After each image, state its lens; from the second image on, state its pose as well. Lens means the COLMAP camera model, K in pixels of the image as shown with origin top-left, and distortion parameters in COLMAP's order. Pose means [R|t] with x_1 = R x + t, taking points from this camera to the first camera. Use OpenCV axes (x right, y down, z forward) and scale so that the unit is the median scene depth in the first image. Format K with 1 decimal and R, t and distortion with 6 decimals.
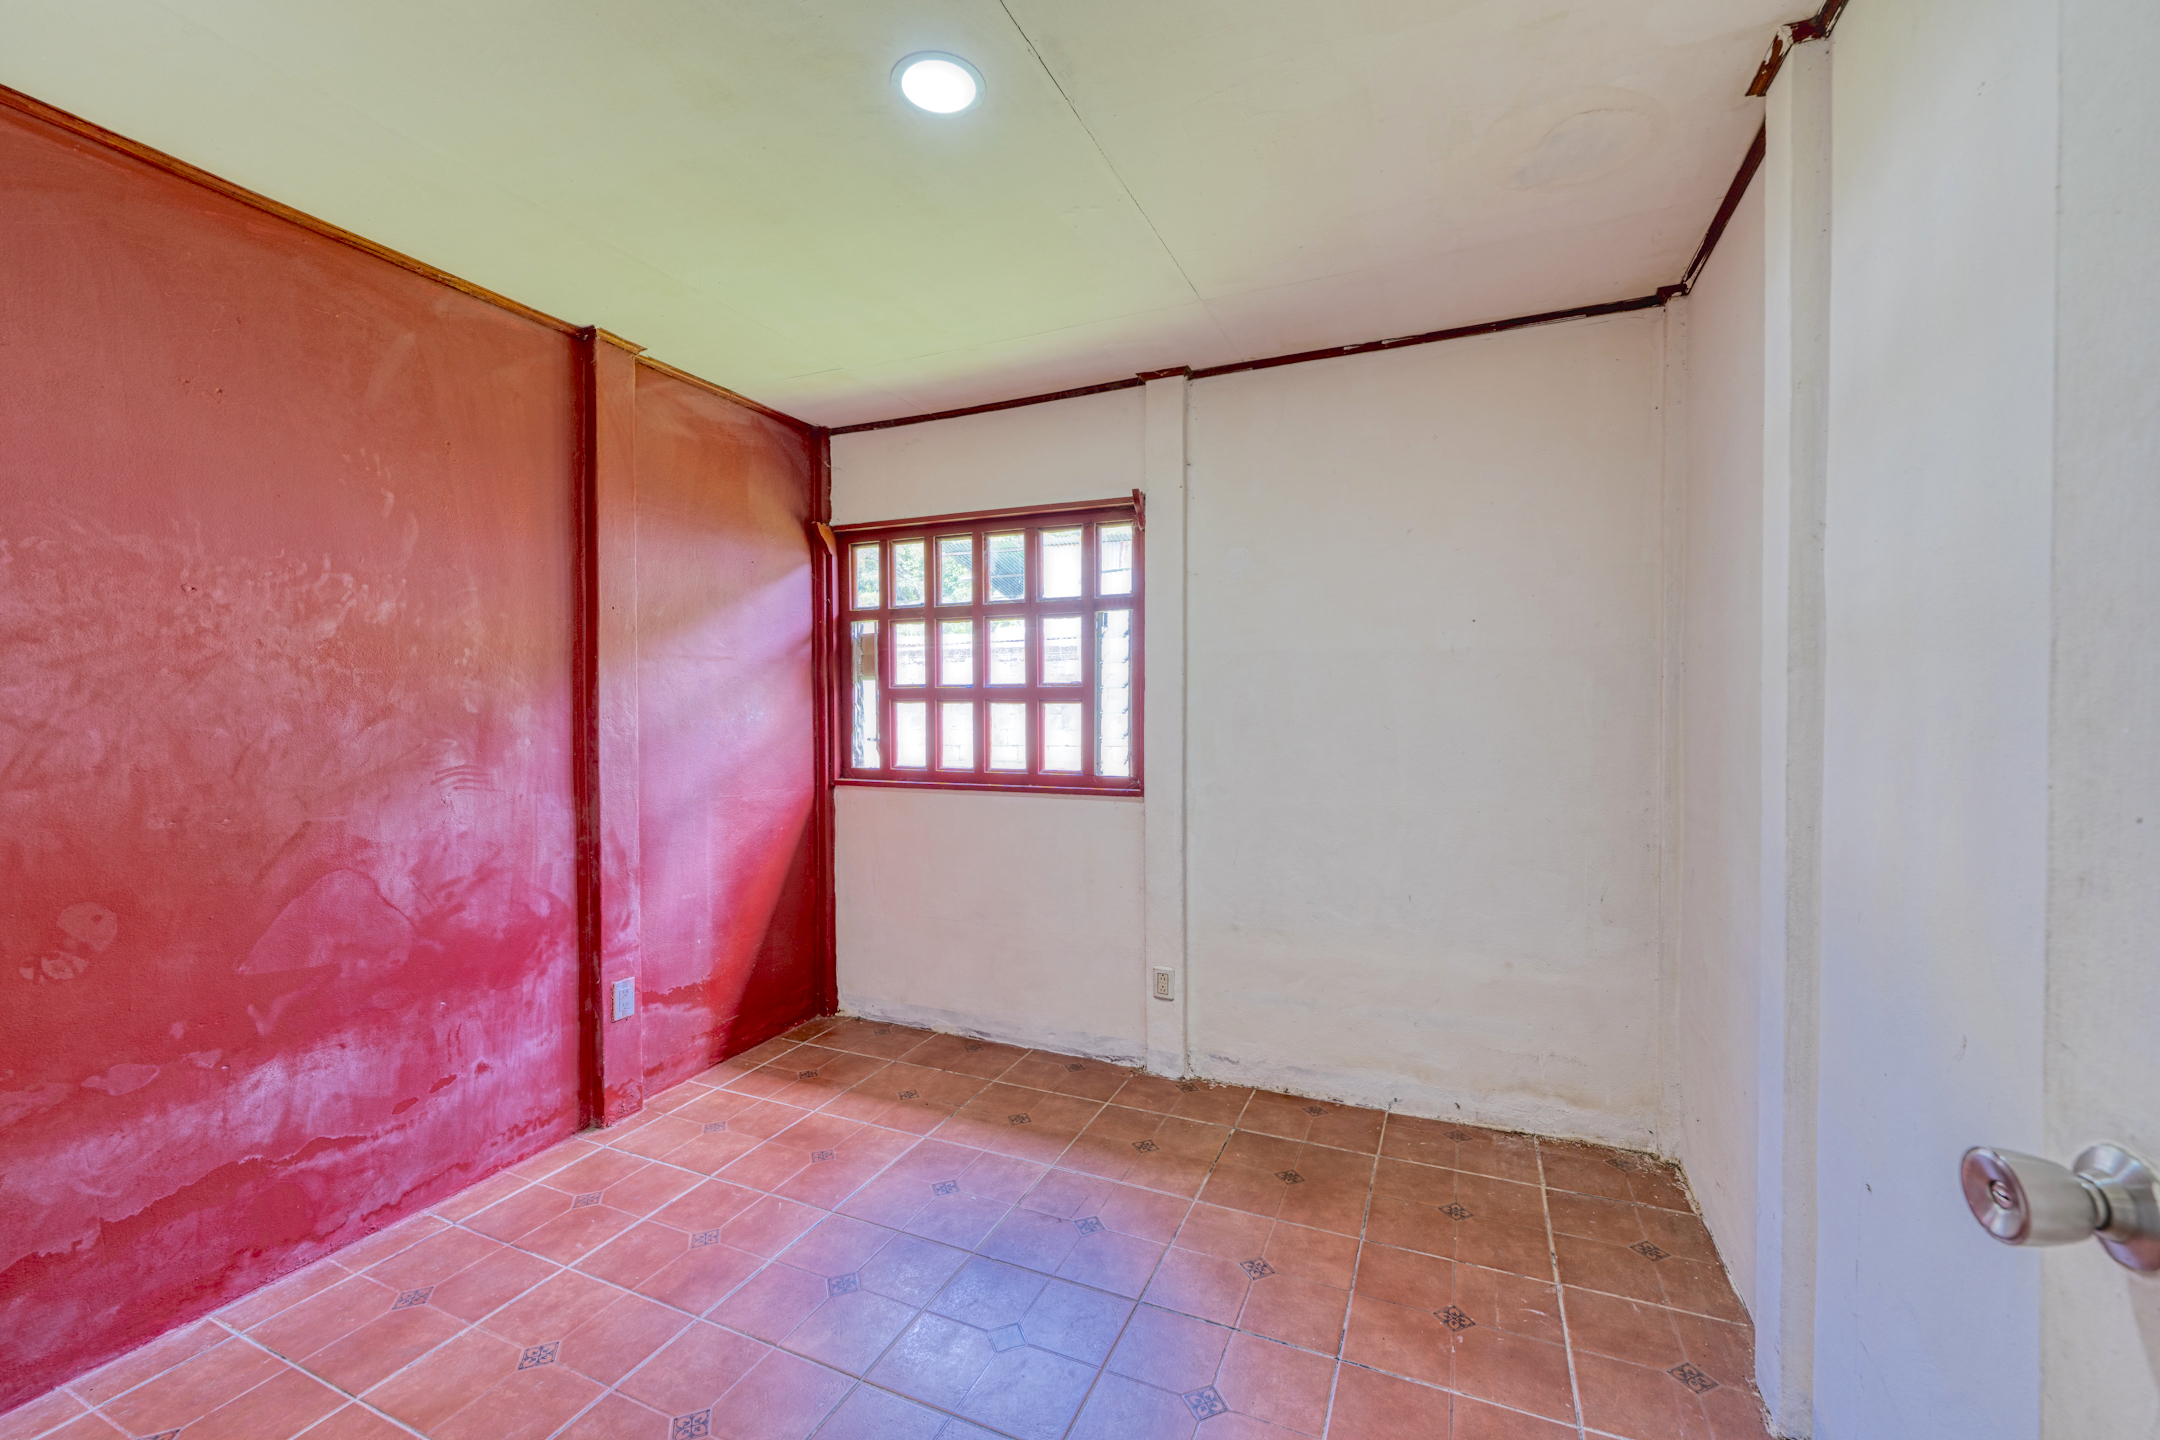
lens RADIAL K [[885.1, 0, 1076.3], [0, 885.1, 717.1], [0, 0, 1]] dist [-0.000403, -0.000590]
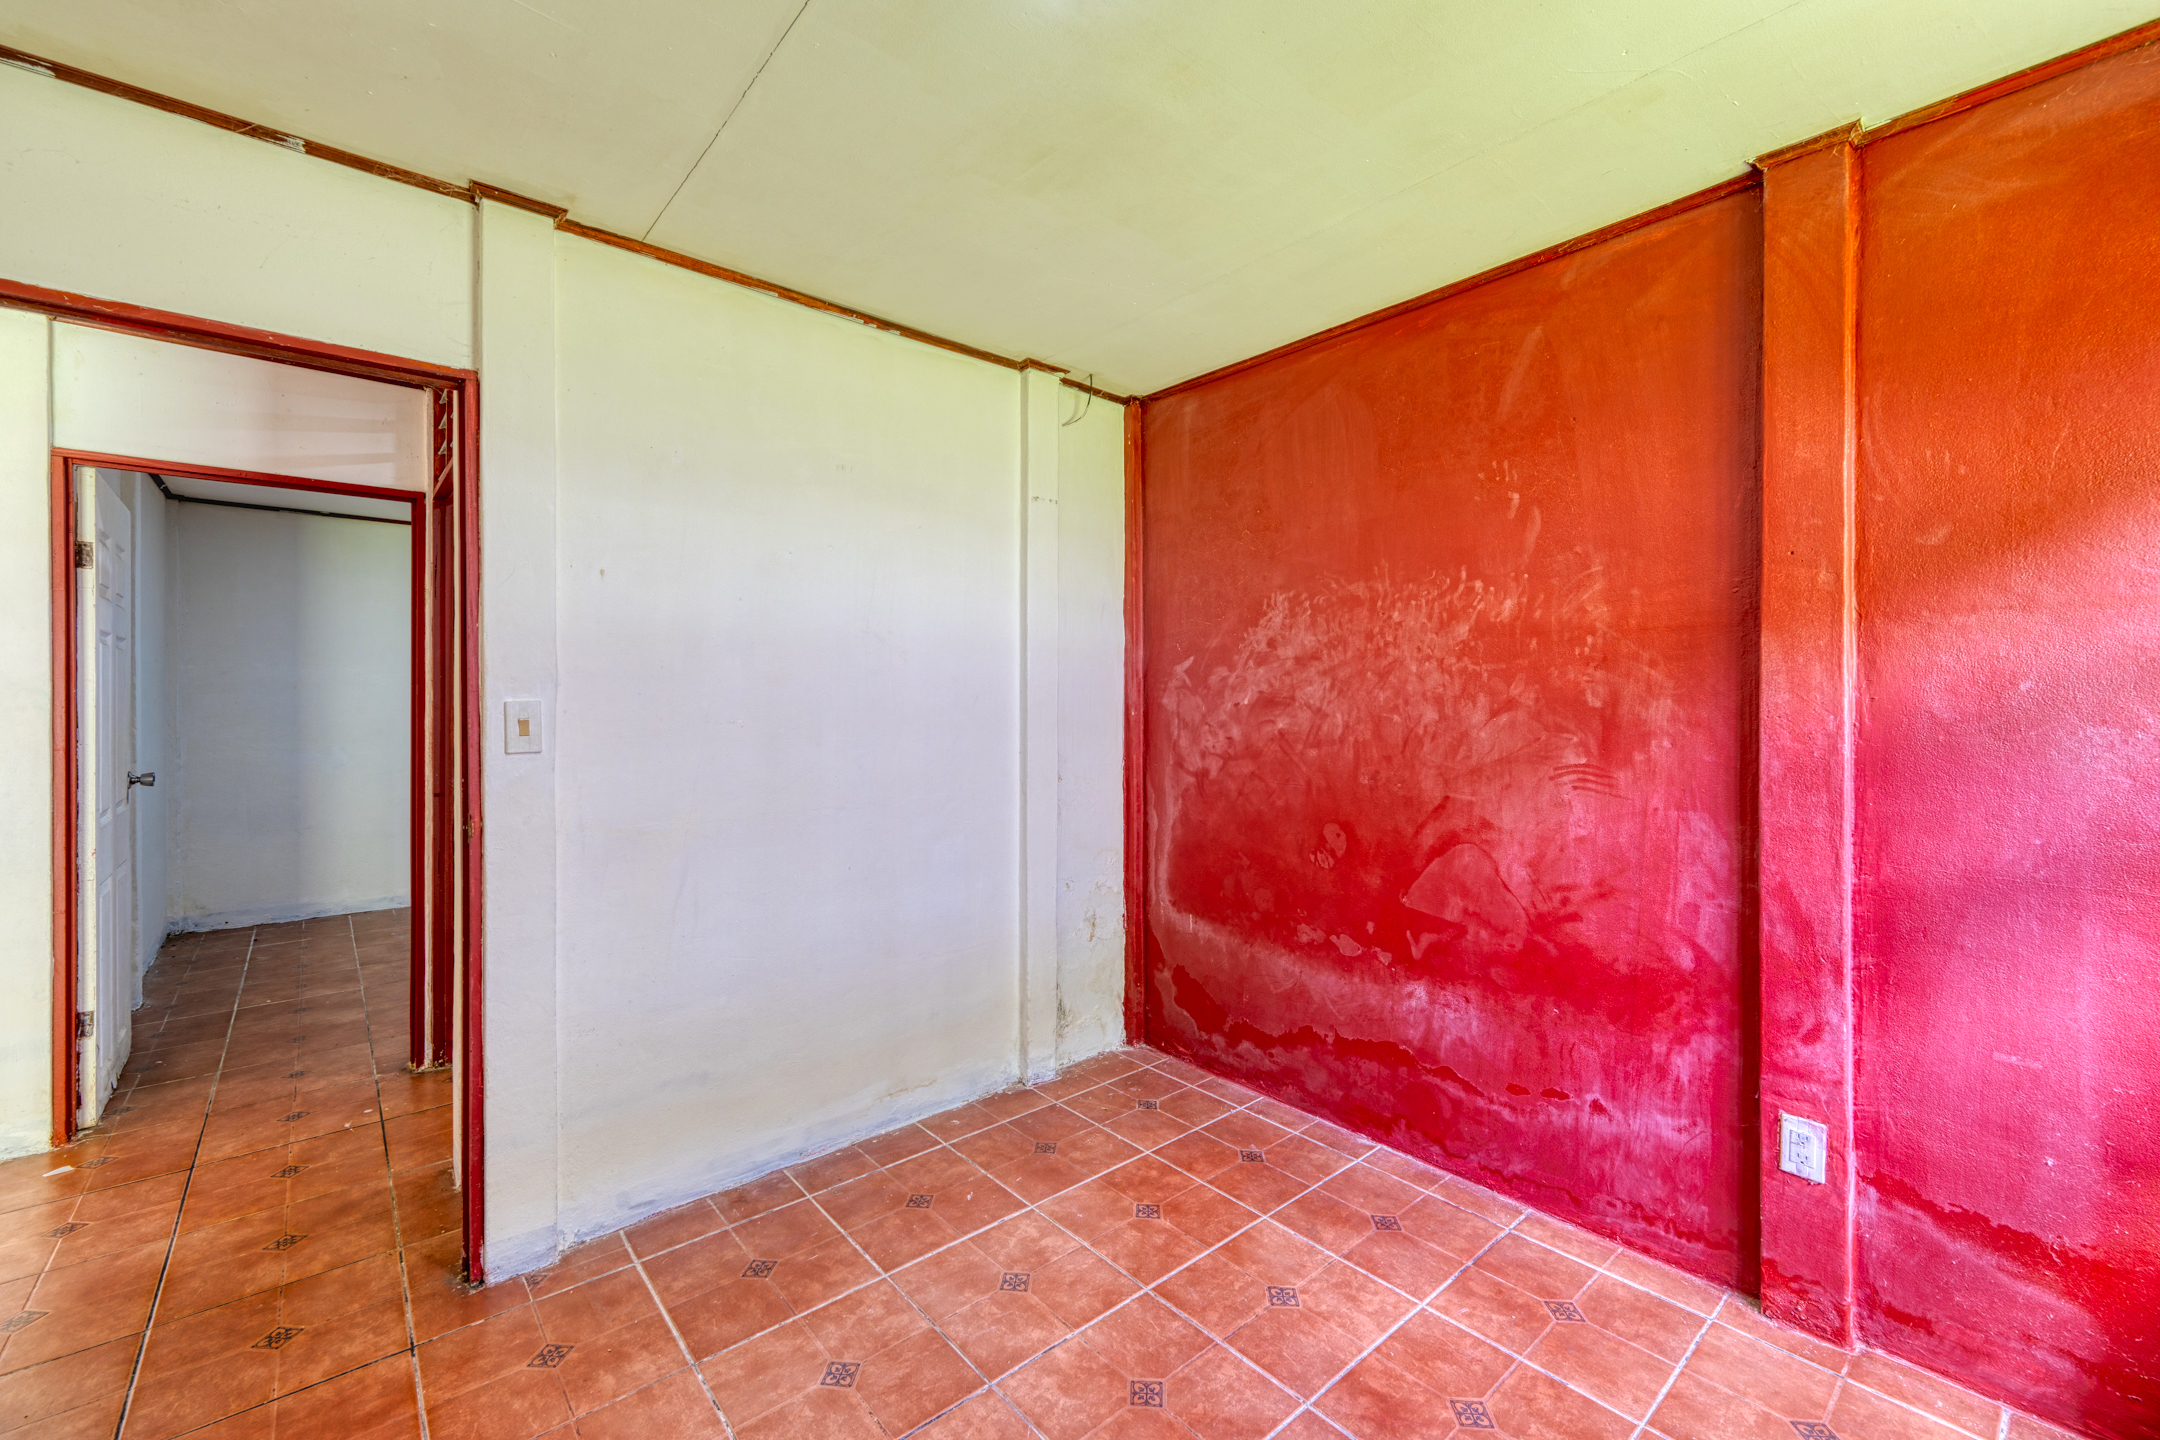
lens RADIAL K [[885.1, 0, 1080.5], [0, 885.1, 702.0], [0, 0, 1]] dist [-0.000403, -0.000590]
pose [[-0.434058, 0.004722, -0.900873, 0.380959], [-0.013626, 0.999837, 0.011806, -0.014140], [0.900782, 0.017400, -0.433923, 0.987991]]
